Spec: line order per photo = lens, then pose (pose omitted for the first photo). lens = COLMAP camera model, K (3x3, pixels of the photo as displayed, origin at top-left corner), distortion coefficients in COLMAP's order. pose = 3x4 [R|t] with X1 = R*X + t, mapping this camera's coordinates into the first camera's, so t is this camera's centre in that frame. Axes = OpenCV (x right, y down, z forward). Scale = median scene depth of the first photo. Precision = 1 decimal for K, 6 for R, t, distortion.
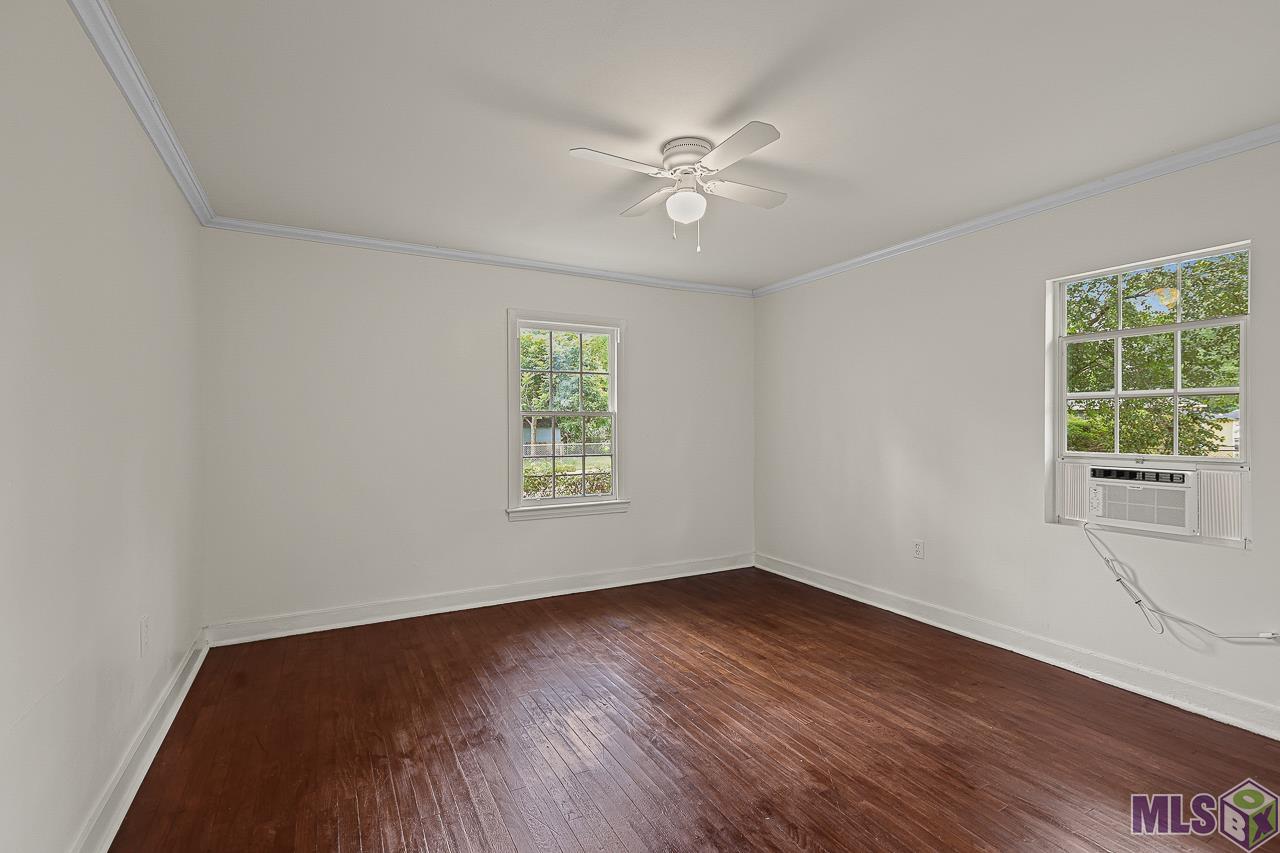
lens RADIAL K [[593.9, 0, 639.8], [0, 593.9, 430.1], [0, 0, 1]] dist [0.006857, -0.001220]
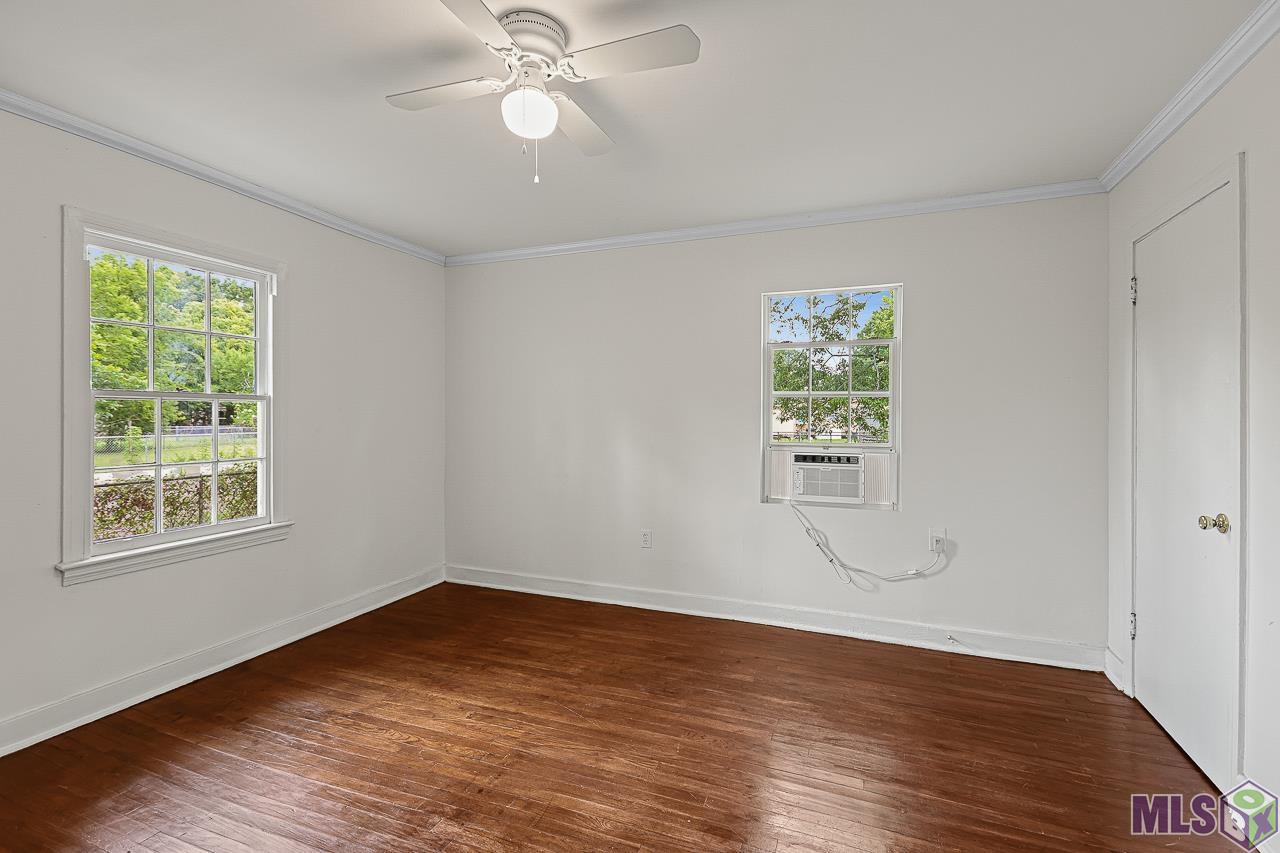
lens RADIAL K [[572.4, 0, 646.9], [0, 572.4, 416.7], [0, 0, 1]] dist [0.010089, -0.001671]
pose [[0.750224, 0.006928, 0.661147, -0.220438], [-0.002840, 0.999970, -0.007255, -0.003147], [-0.661177, 0.003565, 0.750221, 0.308387]]
